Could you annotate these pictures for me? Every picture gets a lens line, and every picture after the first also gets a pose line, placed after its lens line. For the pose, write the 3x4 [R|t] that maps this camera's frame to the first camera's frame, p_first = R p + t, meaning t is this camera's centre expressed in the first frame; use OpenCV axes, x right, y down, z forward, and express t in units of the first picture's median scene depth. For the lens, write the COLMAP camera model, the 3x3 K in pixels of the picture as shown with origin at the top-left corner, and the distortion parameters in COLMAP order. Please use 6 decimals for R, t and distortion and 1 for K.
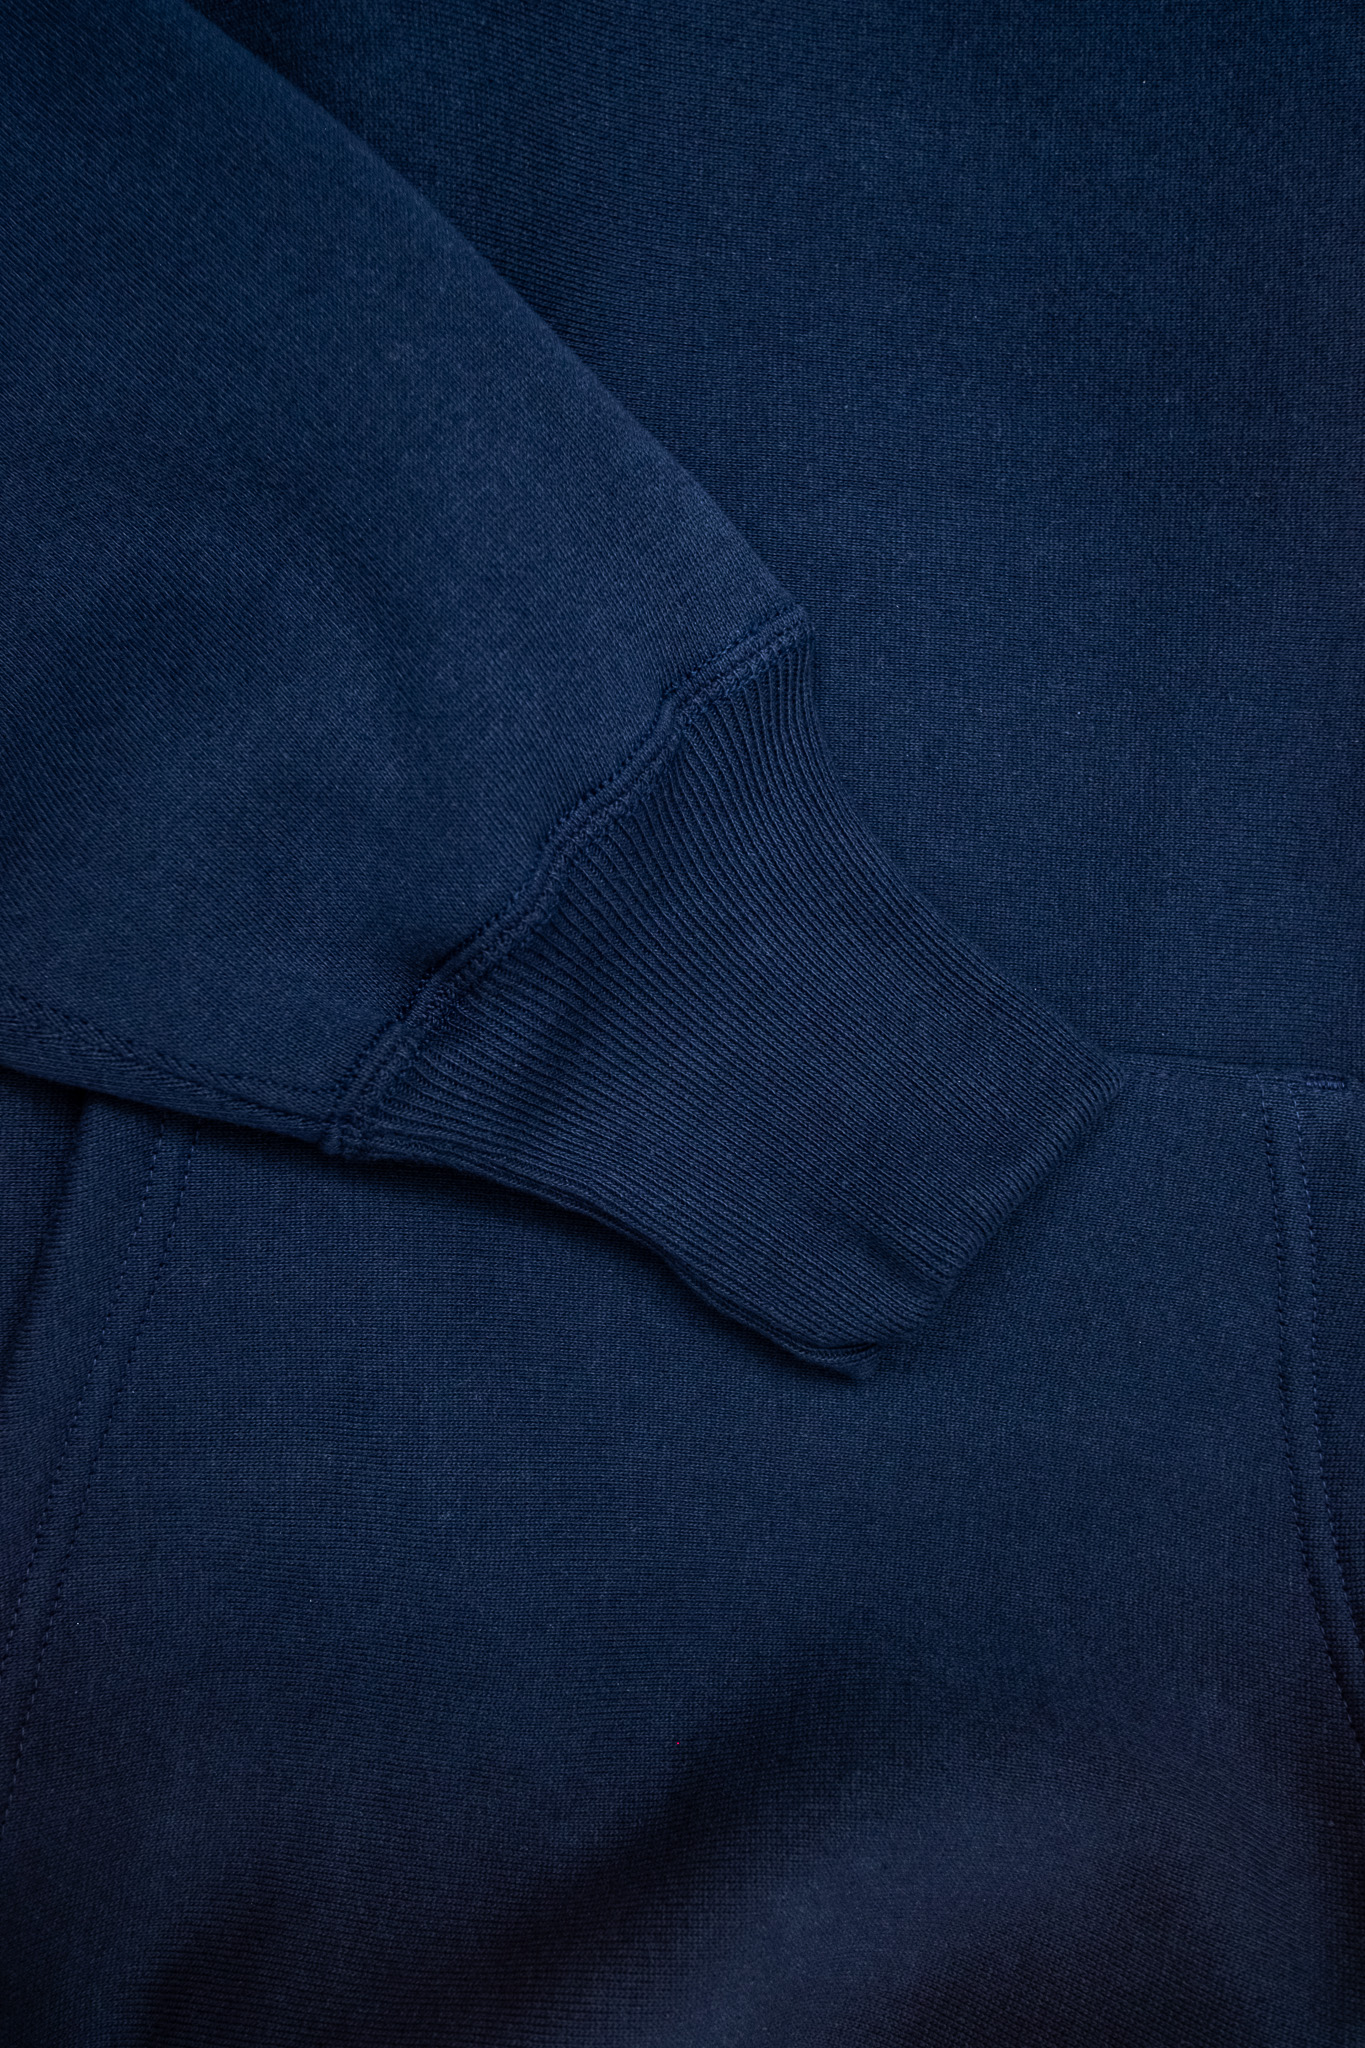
lens RADIAL K [[1453.7, 0, 682.5], [0, 1453.7, 1024.0], [0, 0, 1]] dist [-0.003744, 0.002469]
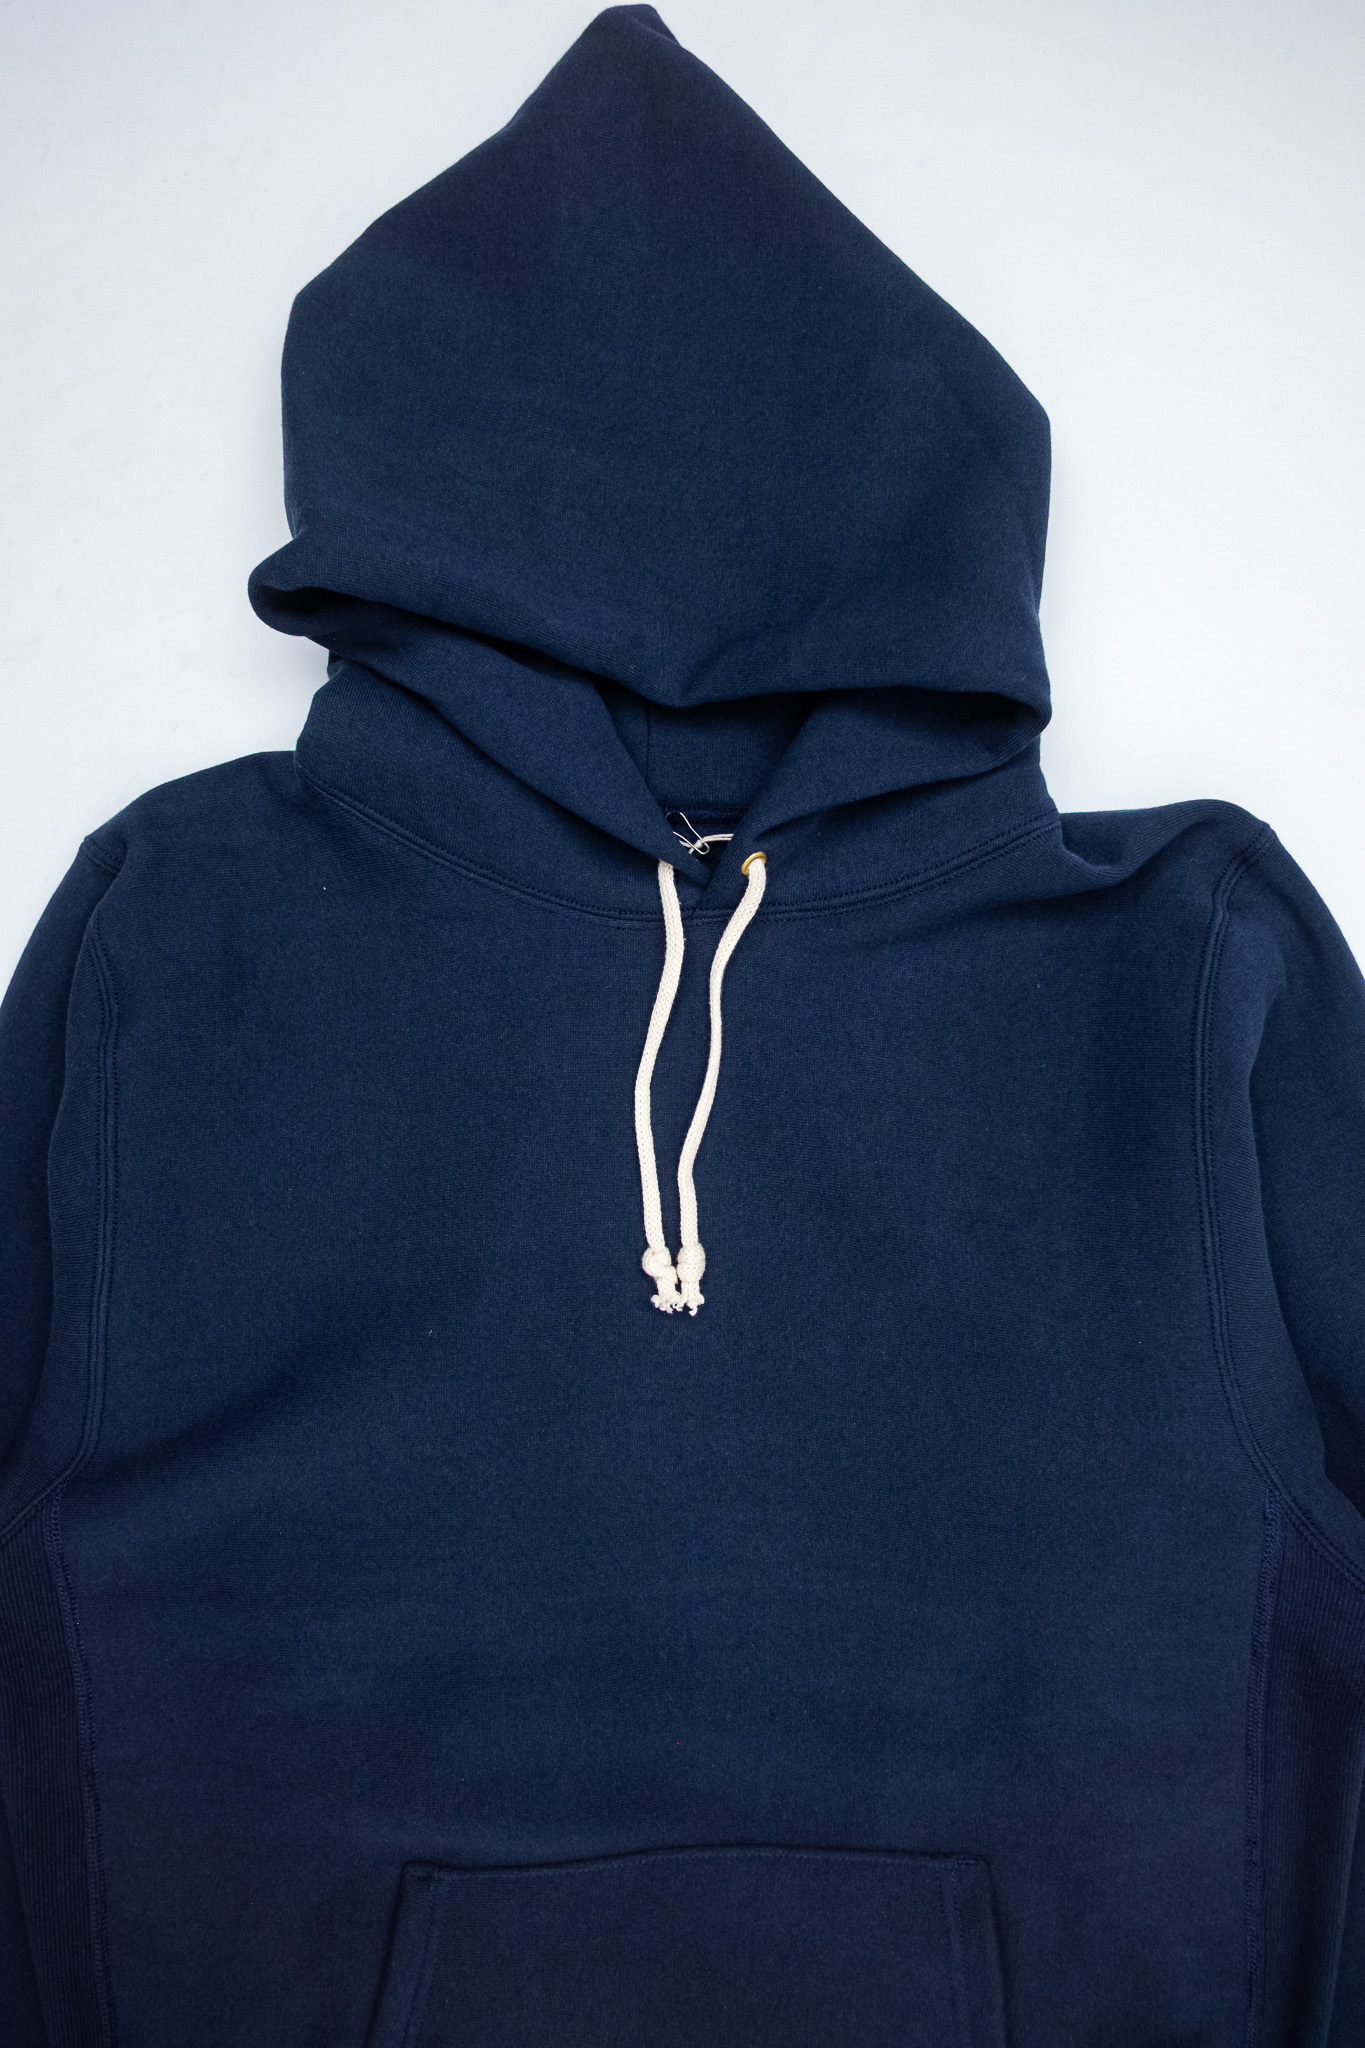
lens RADIAL K [[1453.7, 0, 682.5], [0, 1453.7, 1024.0], [0, 0, 1]] dist [-0.003744, 0.002469]
pose [[0.998566, -0.040929, -0.034511, 0.157320], [0.041274, 0.999104, 0.009334, -1.234986], [0.034098, -0.010745, 0.999361, -1.122251]]
